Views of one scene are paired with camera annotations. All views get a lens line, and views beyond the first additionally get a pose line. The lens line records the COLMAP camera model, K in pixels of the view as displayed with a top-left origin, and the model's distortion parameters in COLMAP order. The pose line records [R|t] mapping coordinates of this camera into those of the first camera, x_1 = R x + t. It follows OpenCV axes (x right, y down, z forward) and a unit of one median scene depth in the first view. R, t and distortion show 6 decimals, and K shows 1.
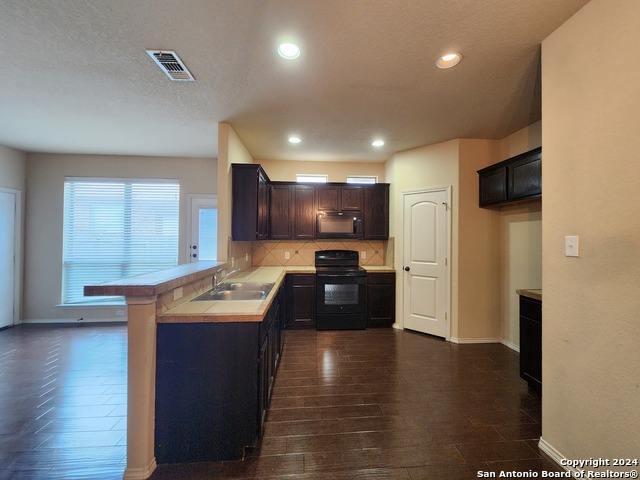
lens RADIAL K [[261.0, 0, 325.5], [0, 261.0, 235.9], [0, 0, 1]] dist [0.002701, -0.002529]
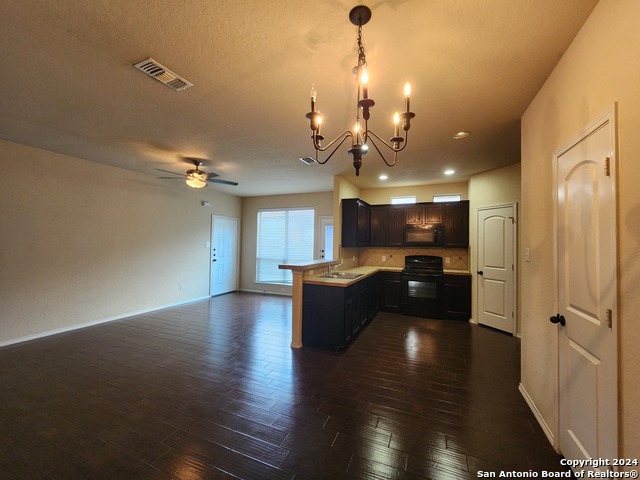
lens RADIAL K [[261.0, 0, 324.7], [0, 261.0, 236.9], [0, 0, 1]] dist [0.002701, -0.002529]
pose [[0.886602, -0.004614, -0.462511, 0.231795], [-0.004061, 0.999834, -0.017758, -0.013006], [0.462516, 0.017622, 0.886436, -0.374954]]
